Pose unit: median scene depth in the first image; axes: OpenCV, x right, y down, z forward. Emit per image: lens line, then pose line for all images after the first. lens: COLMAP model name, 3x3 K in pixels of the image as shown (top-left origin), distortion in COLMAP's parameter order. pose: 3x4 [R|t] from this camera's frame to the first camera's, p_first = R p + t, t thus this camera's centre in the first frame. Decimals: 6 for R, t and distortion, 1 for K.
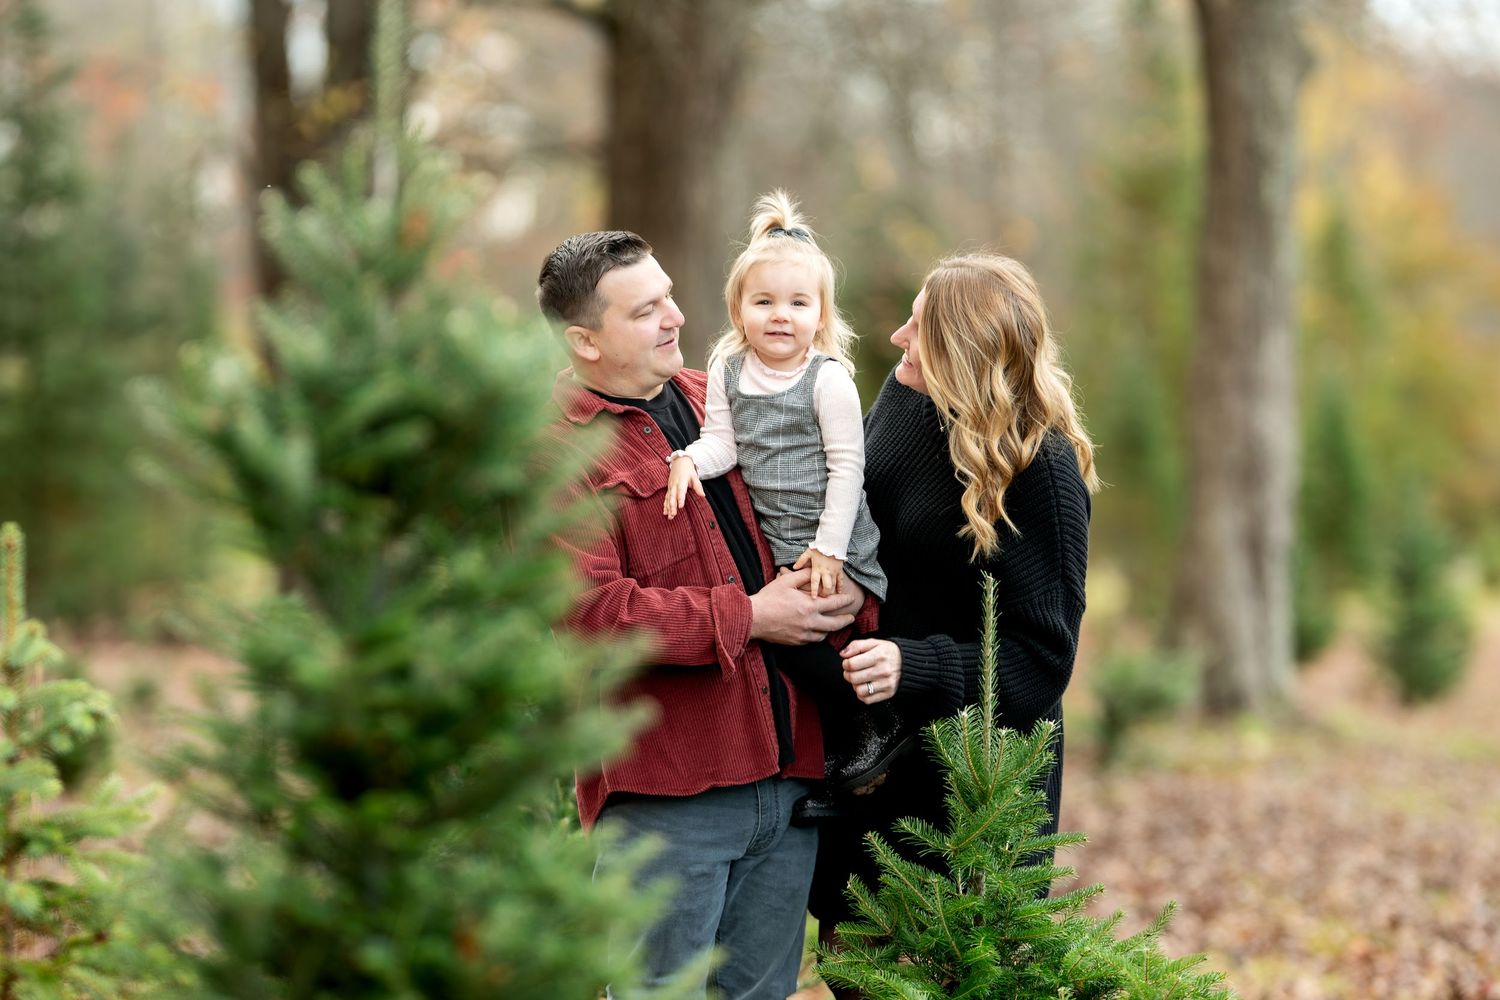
lens RADIAL K [[5723.9, 0, 744.4], [0, 5723.9, 455.8], [0, 0, 1]] dist [0.017327, 0.499813]
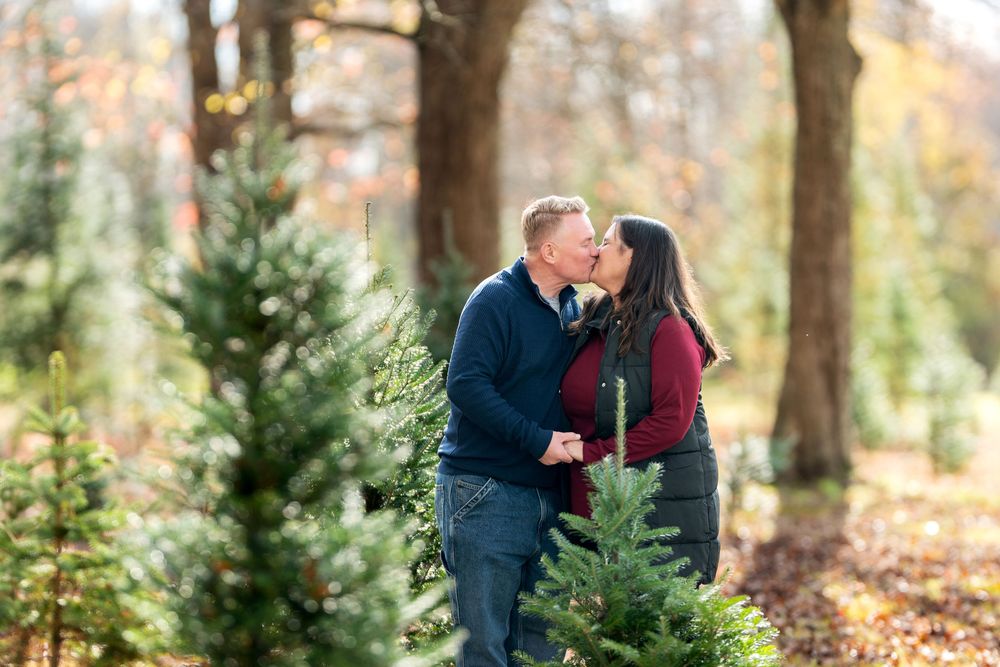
lens RADIAL K [[3815.4, 0, 521.7], [0, 3815.4, 331.1], [0, 0, 1]] dist [0.114515, -2.563816]
pose [[0.999933, -0.011542, -0.000997, 0.014303], [0.011545, 0.999929, 0.002782, 0.002898], [0.000964, -0.002794, 0.999996, -0.151584]]
